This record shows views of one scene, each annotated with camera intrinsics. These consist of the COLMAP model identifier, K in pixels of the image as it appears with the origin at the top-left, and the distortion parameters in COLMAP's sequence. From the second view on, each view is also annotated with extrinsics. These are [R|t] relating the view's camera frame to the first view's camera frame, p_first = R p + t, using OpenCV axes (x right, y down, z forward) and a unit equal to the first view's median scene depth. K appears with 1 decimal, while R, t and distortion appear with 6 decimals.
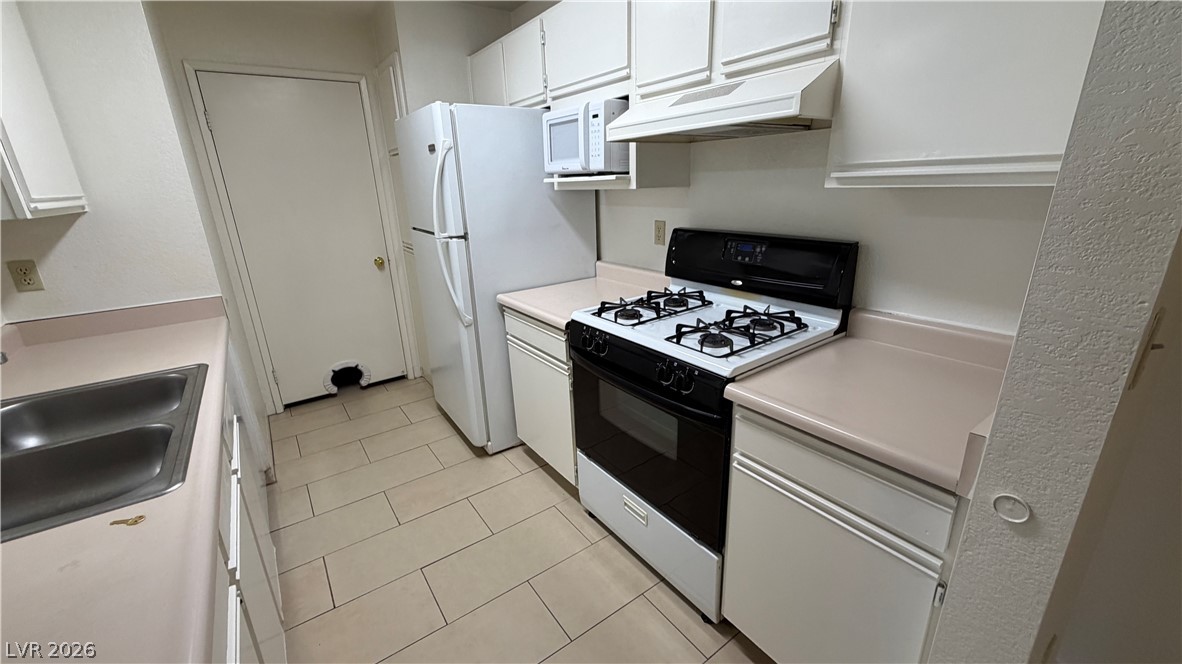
lens RADIAL K [[472.7, 0, 589.0], [0, 472.7, 333.9], [0, 0, 1]] dist [-0.000539, 0.000763]
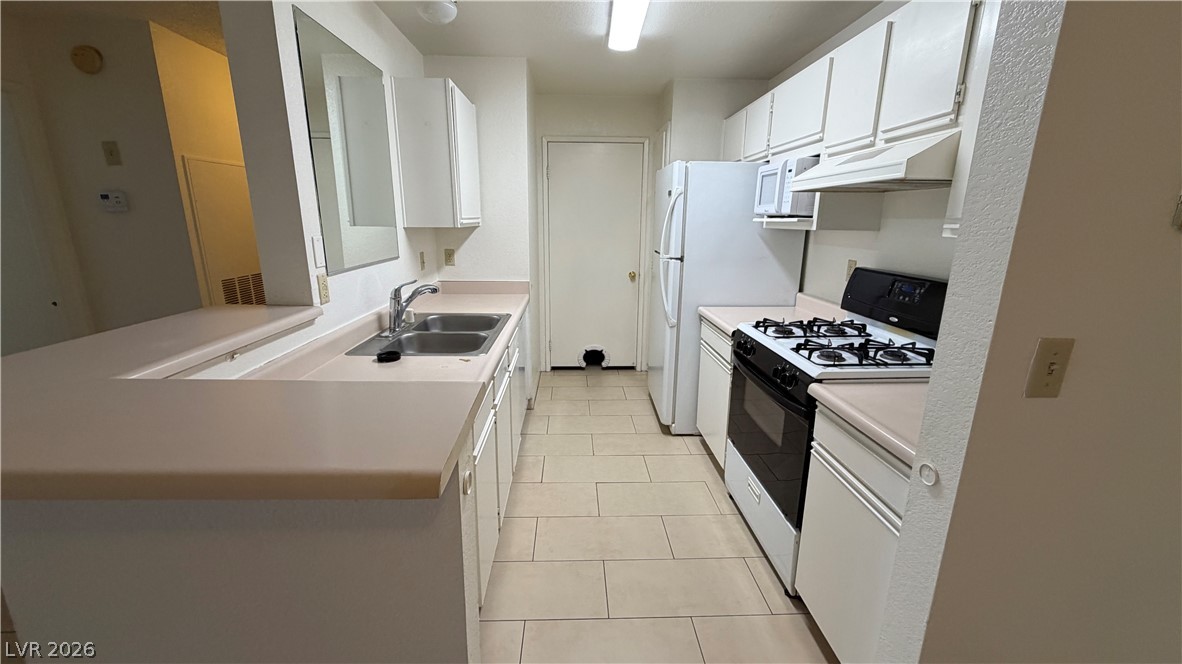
lens RADIAL K [[472.7, 0, 587.4], [0, 472.7, 333.8], [0, 0, 1]] dist [-0.000539, 0.000763]
pose [[0.834666, 0.169347, -0.524075, 0.294438], [-0.204233, 0.978881, -0.008960, 0.076659], [0.511489, 0.114512, 0.851625, -0.278098]]
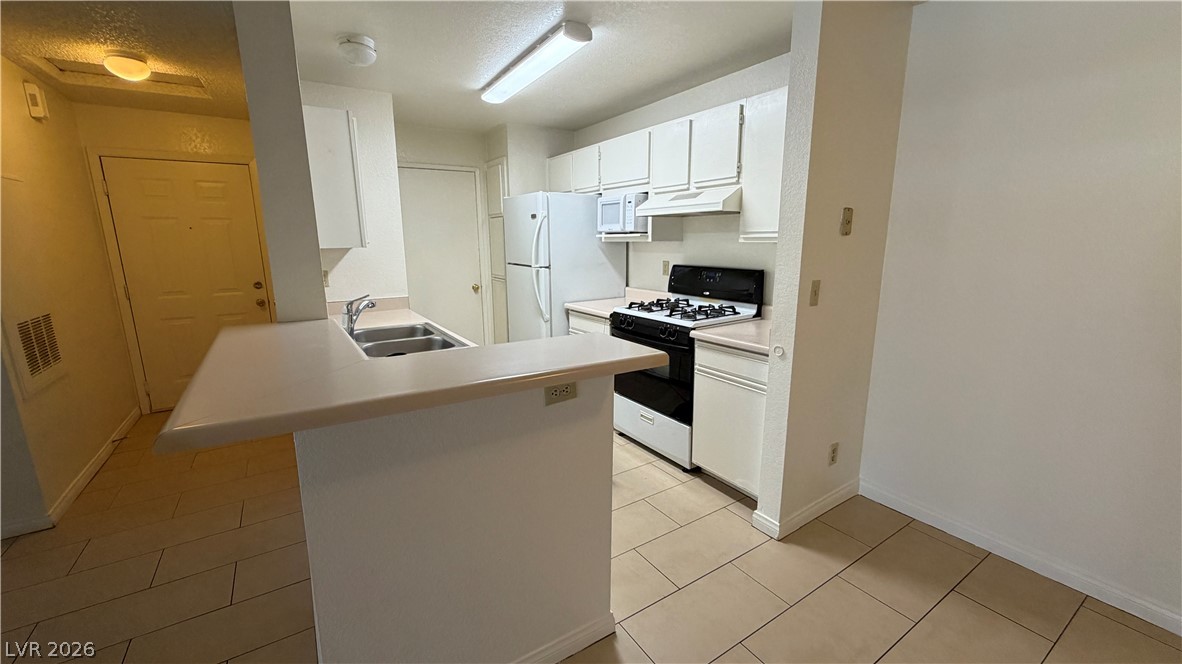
lens RADIAL K [[472.7, 0, 588.3], [0, 472.7, 333.4], [0, 0, 1]] dist [-0.000539, 0.000763]
pose [[0.998712, 0.031328, -0.039917, -0.058272], [-0.035635, 0.993044, -0.112225, 0.255890], [0.036123, 0.113503, 0.992881, -0.769017]]
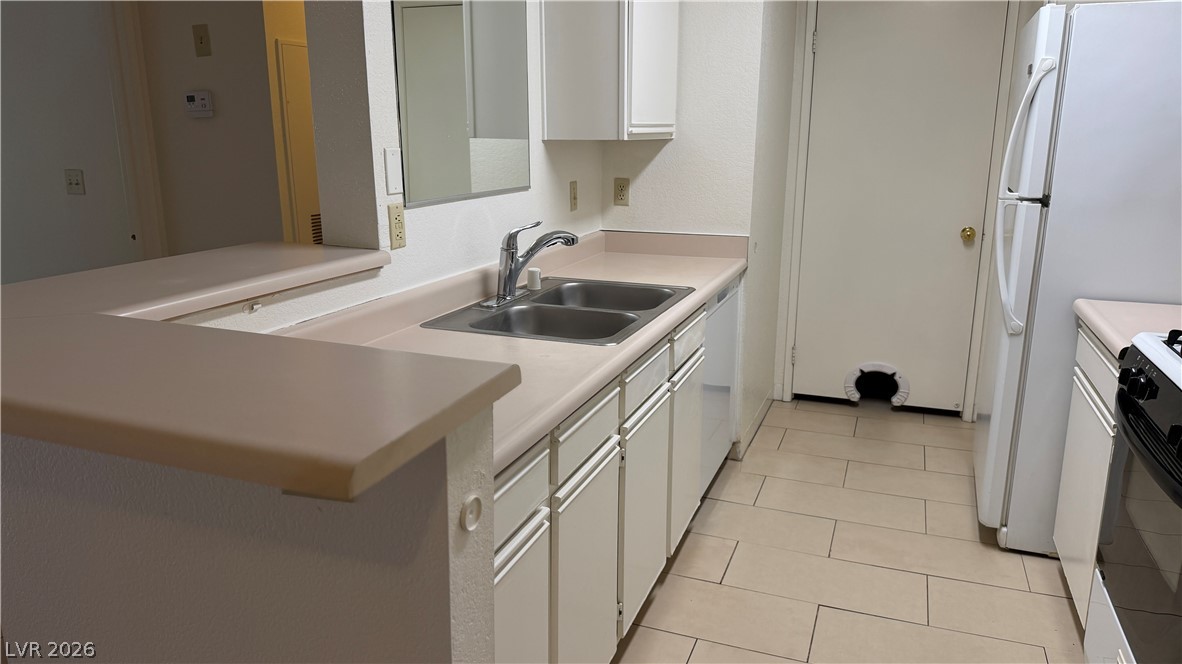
lens RADIAL K [[836.8, 0, 592.6], [0, 836.8, 336.8], [0, 0, 1]] dist [0.046311, -0.031521]
pose [[0.561310, 0.230318, -0.794912, 0.442801], [-0.276327, 0.957532, 0.082313, 0.063957], [0.780112, 0.173453, 0.601115, -0.203617]]
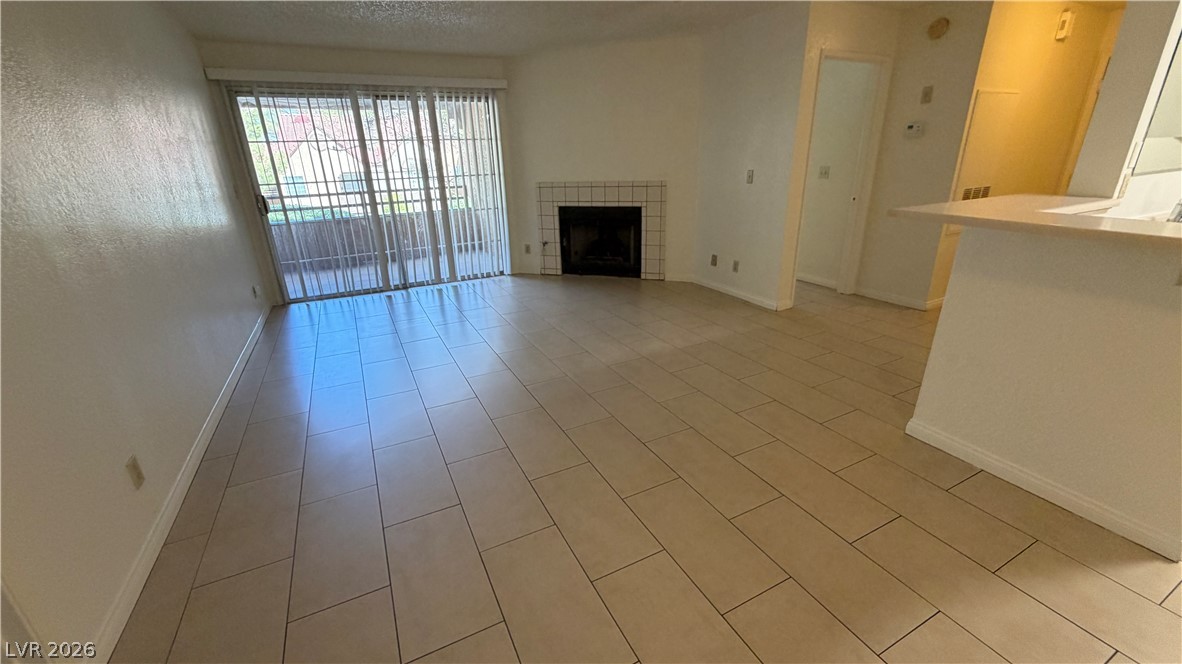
lens RADIAL K [[472.7, 0, 593.6], [0, 472.7, 333.6], [0, 0, 1]] dist [-0.000539, 0.000763]
pose [[-0.140173, 0.380870, -0.913942, 0.779583], [-0.278534, 0.870611, 0.405531, 0.309590], [0.950142, 0.311409, -0.015951, -0.912429]]
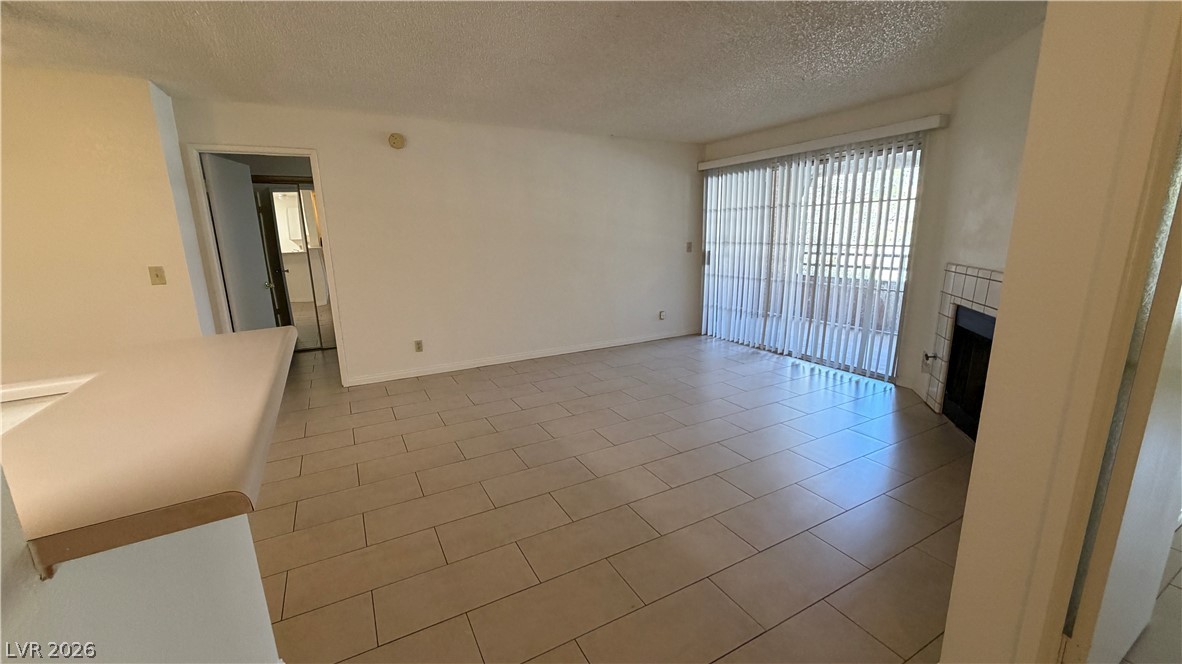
lens RADIAL K [[472.7, 0, 593.6], [0, 472.7, 335.4], [0, 0, 1]] dist [-0.000539, 0.000763]
pose [[-0.991434, 0.022139, 0.128721, -1.113729], [0.084500, 0.860212, 0.502886, -0.032622], [-0.099594, 0.509455, -0.854714, 0.320989]]
